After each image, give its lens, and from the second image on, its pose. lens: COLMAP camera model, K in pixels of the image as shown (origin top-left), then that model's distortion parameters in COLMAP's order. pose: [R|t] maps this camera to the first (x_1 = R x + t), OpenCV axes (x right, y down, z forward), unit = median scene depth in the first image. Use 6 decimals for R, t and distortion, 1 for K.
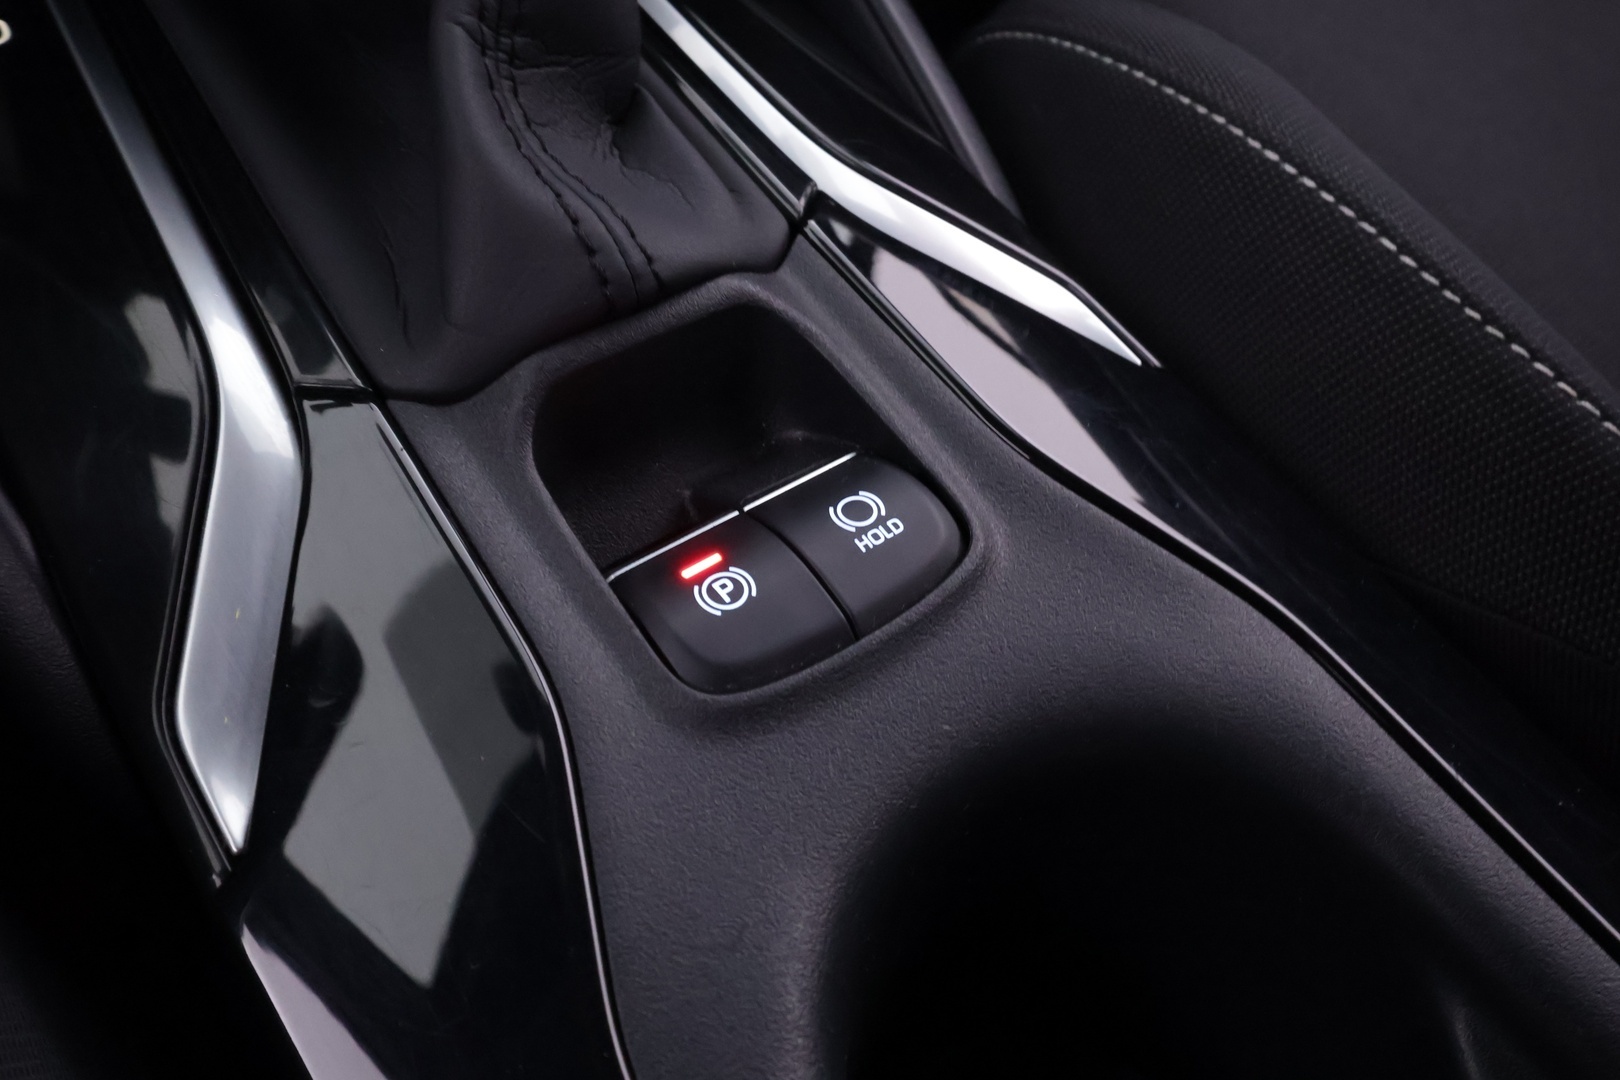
lens RADIAL K [[1355.4, 0, 810.0], [0, 1355.4, 540.0], [0, 0, 1]] dist [0.007757, 0.001541]
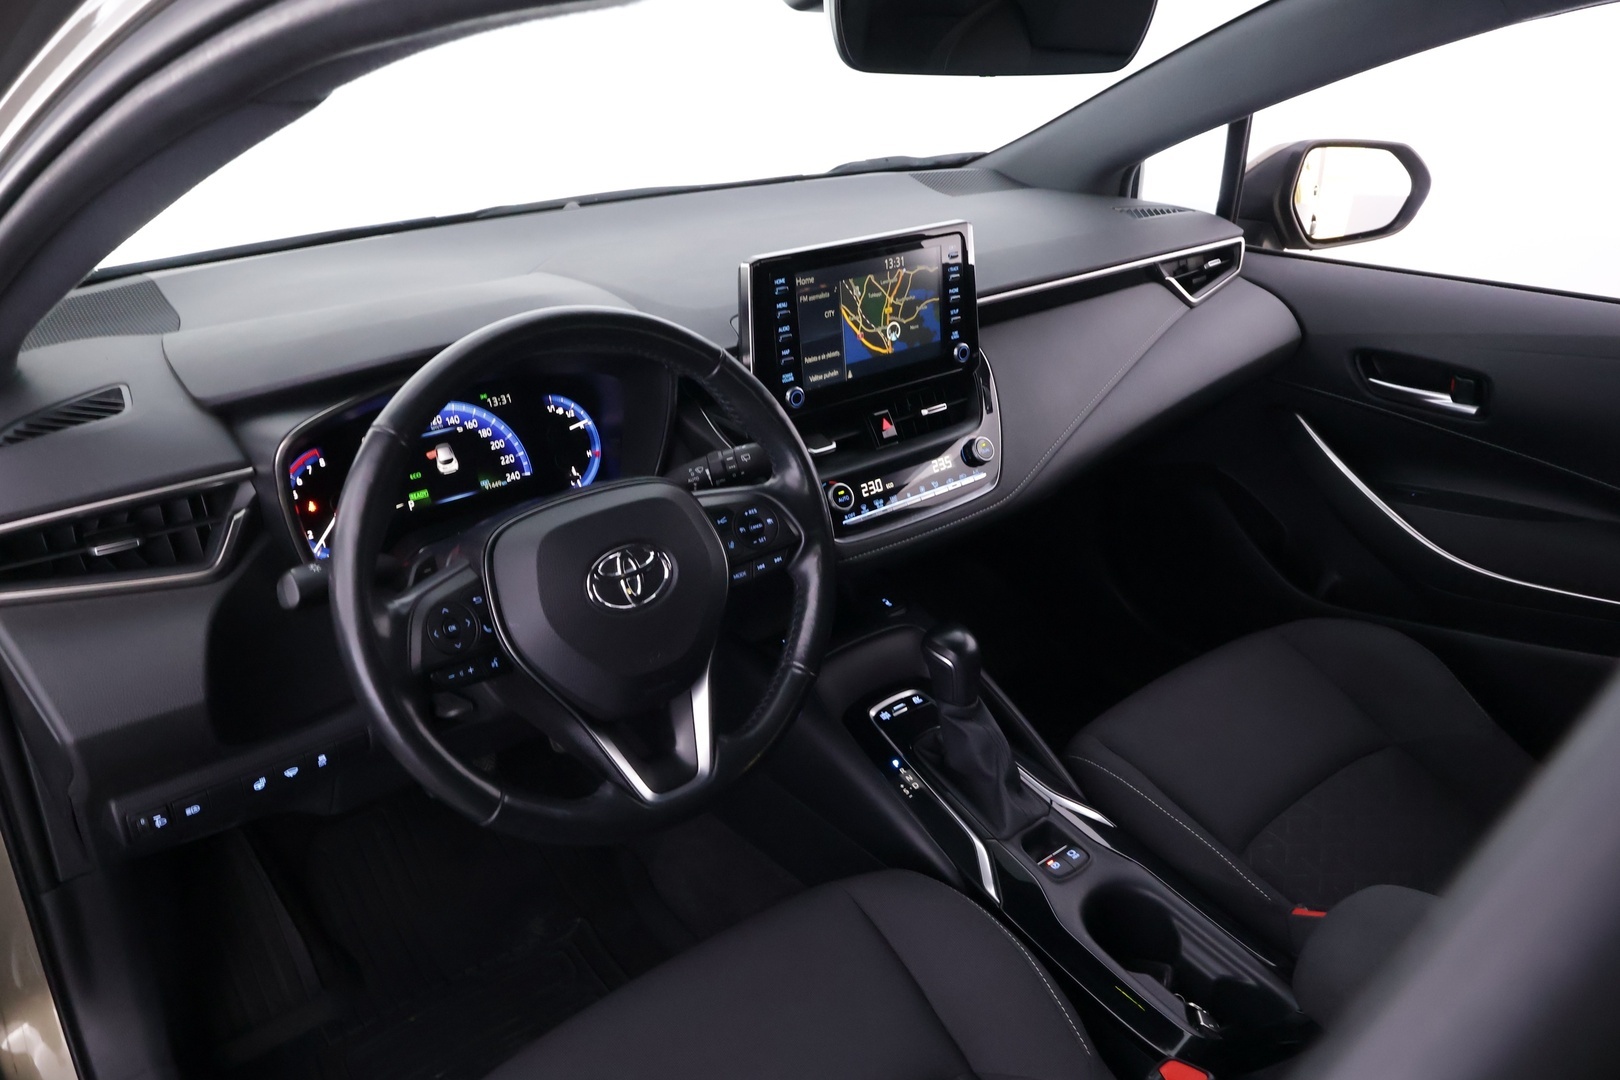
lens RADIAL K [[1198.9, 0, 810.0], [0, 1198.9, 540.0], [0, 0, 1]] dist [-0.000251, 0.000270]
pose [[0.997802, -0.065717, -0.008454, -1.041365], [0.057653, 0.923997, -0.378030, 0.673235], [0.032655, 0.376711, 0.925755, -4.782179]]
